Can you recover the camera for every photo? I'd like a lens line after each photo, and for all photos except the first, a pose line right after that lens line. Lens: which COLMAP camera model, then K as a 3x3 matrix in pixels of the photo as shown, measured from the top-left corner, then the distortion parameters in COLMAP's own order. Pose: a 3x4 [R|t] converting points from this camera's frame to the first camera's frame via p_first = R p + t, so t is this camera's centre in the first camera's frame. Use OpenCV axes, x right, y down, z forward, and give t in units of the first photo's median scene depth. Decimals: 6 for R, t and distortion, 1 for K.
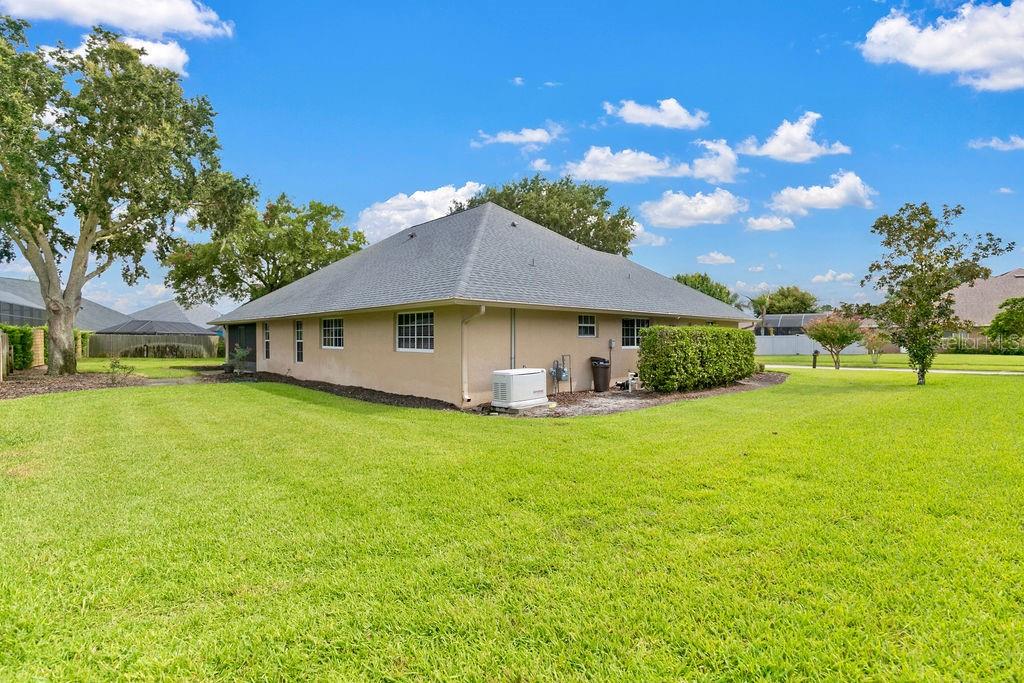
lens RADIAL K [[471.0, 0, 512.2], [0, 471.0, 344.4], [0, 0, 1]] dist [0.000656, 0.000033]
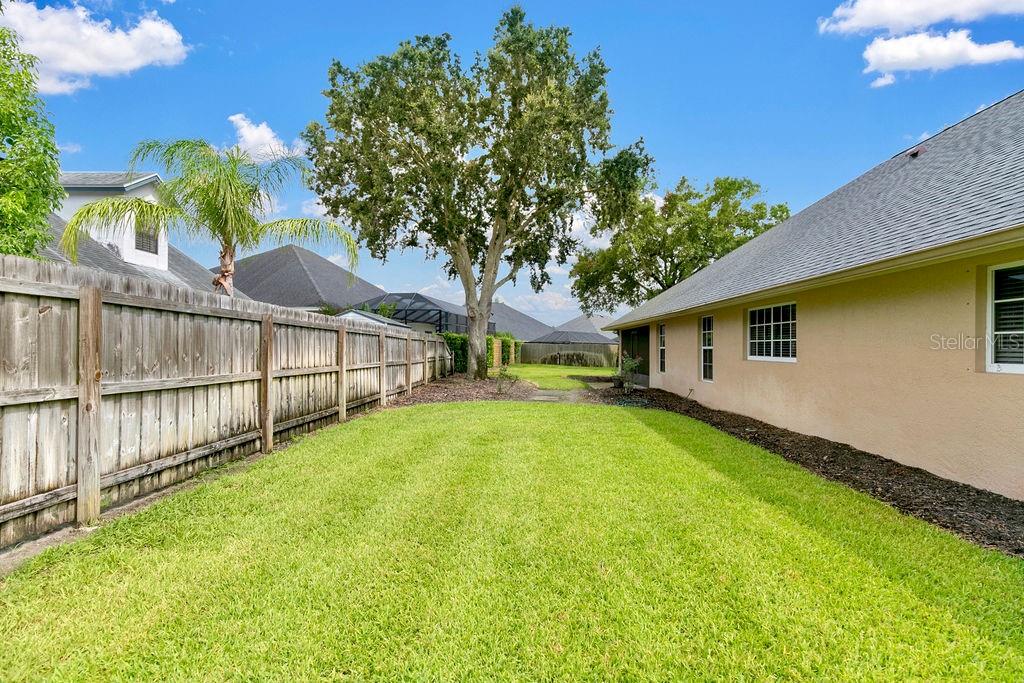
lens RADIAL K [[471.0, 0, 512.2], [0, 471.0, 344.4], [0, 0, 1]] dist [0.000656, 0.000033]
pose [[0.701982, 0.000492, -0.712195, -0.108092], [-0.018681, 0.999668, -0.017722, 0.003091], [0.711950, 0.025745, 0.701758, 0.213119]]
